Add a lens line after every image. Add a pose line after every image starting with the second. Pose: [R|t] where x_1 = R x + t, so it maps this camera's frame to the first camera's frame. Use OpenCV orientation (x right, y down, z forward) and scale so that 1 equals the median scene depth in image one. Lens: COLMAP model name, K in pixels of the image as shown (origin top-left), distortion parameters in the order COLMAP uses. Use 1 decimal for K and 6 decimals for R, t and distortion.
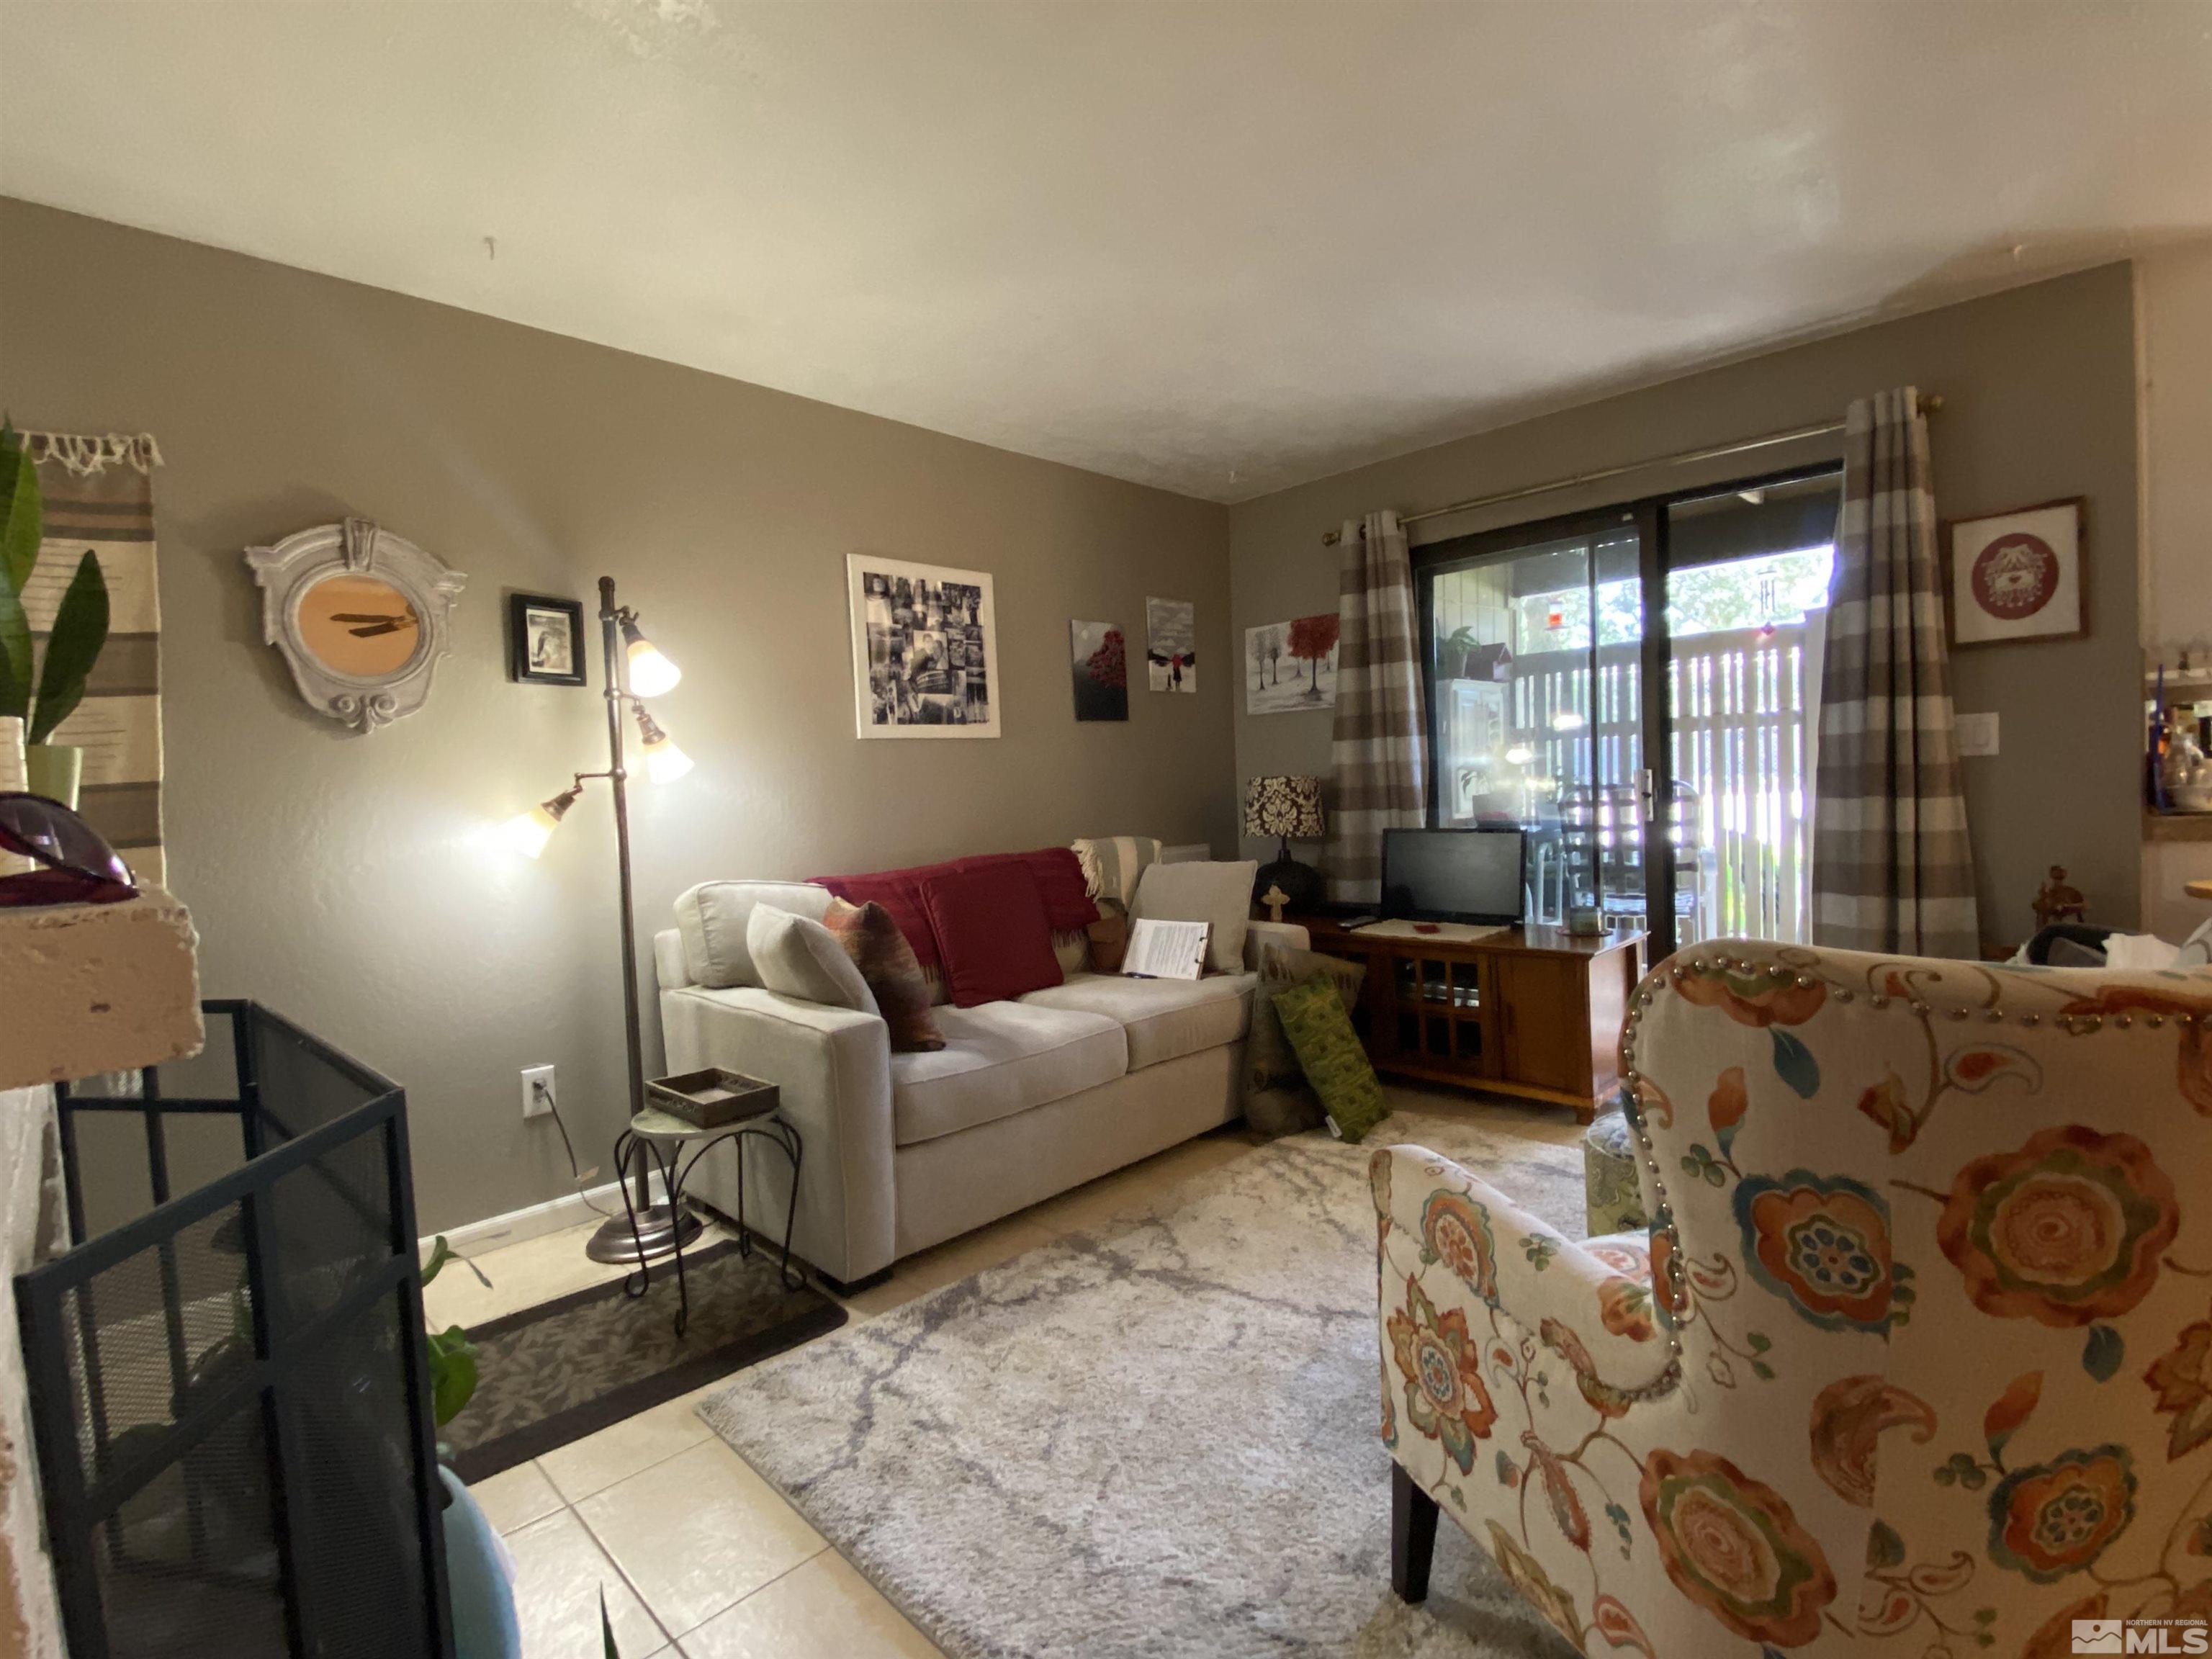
lens RADIAL K [[1030.4, 0, 1097.6], [0, 1030.4, 828.1], [0, 0, 1]] dist [0.023893, -0.022373]
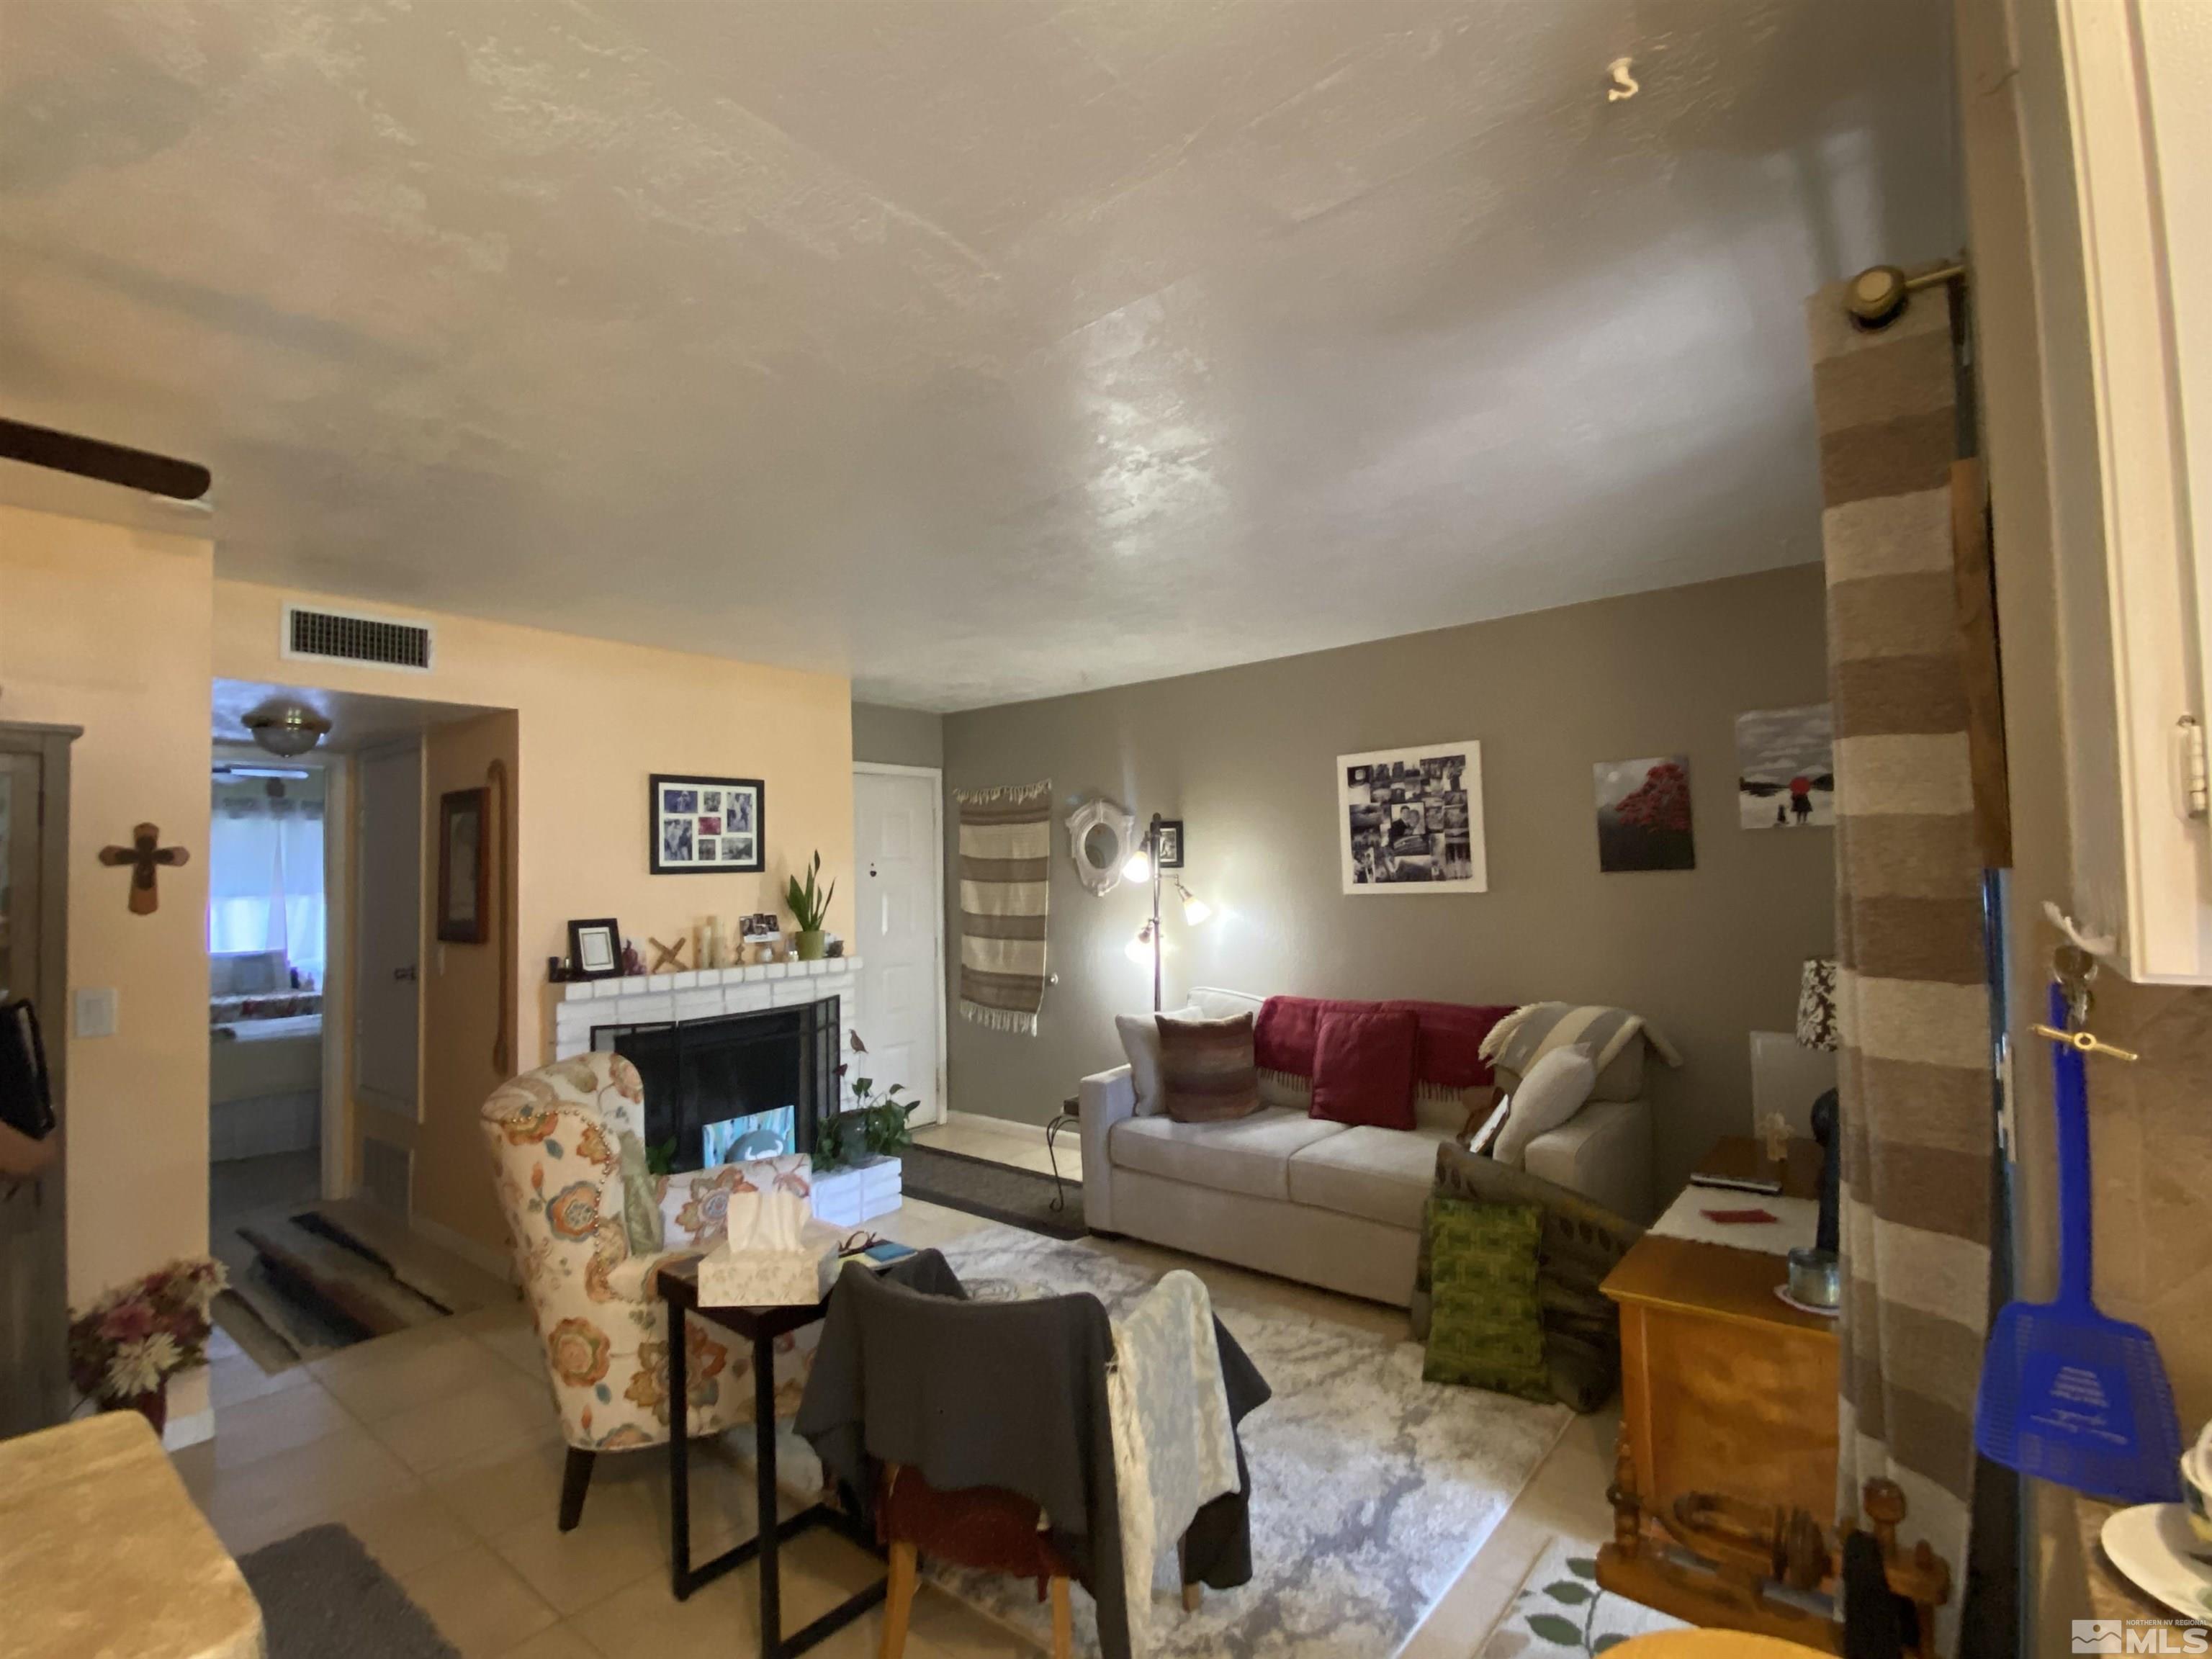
lens RADIAL K [[1030.4, 0, 1097.6], [0, 1030.4, 828.1], [0, 0, 1]] dist [0.023893, -0.022373]
pose [[0.106357, -0.003172, -0.994323, 0.970795], [-0.016634, 0.999849, -0.004969, -0.149785], [0.994189, 0.017068, 0.106288, 0.518361]]
